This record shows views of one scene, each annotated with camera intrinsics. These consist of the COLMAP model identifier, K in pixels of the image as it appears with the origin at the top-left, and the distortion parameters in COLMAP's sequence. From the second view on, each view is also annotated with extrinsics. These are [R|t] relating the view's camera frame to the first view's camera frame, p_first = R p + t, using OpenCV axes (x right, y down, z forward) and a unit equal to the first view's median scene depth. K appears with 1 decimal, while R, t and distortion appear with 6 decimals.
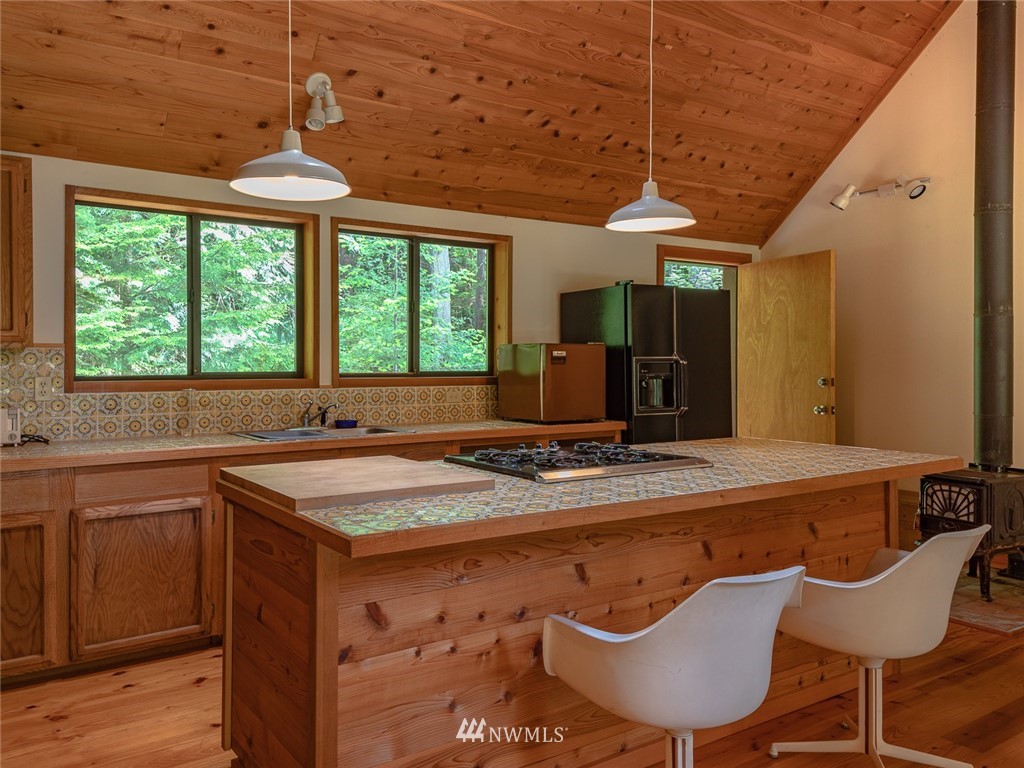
lens RADIAL K [[780.1, 0, 396.9], [0, 780.1, 349.0], [0, 0, 1]] dist [0.000534, -0.035042]
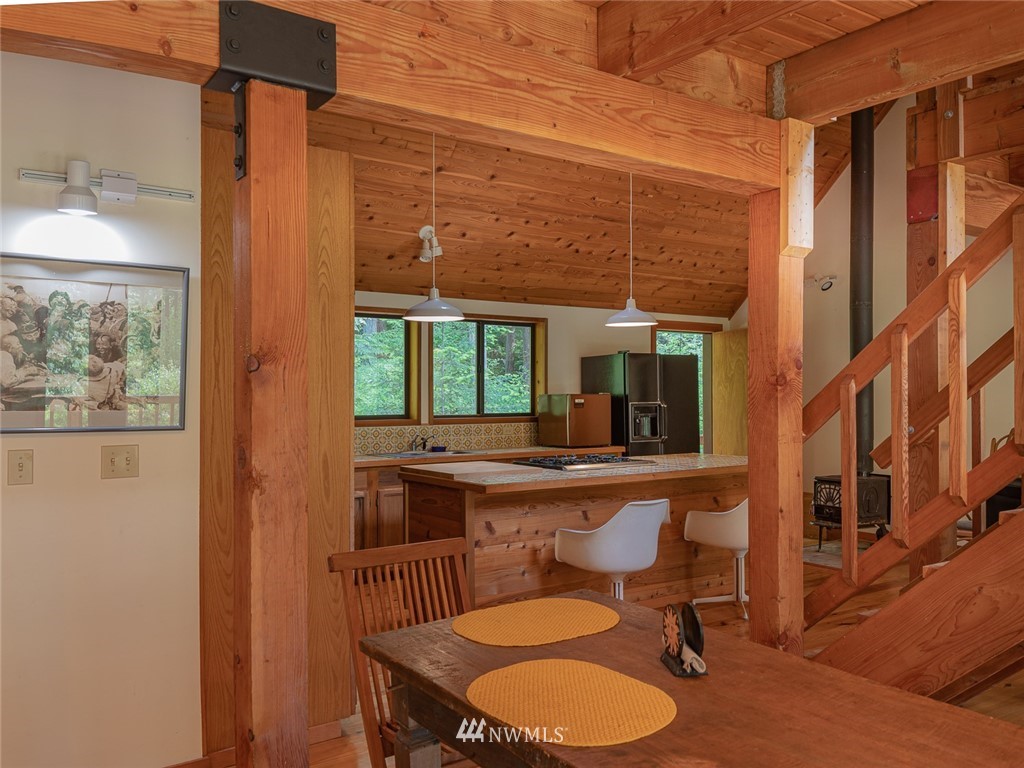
lens RADIAL K [[837.1, 0, 512.0], [0, 837.1, 384.0], [0, 0, 1]] dist [-0.000944, 0.003240]
pose [[0.993952, -0.003765, 0.109750, -0.096208], [0.004140, 0.999986, -0.003193, -0.022077], [-0.109737, 0.003628, 0.993954, -0.581680]]
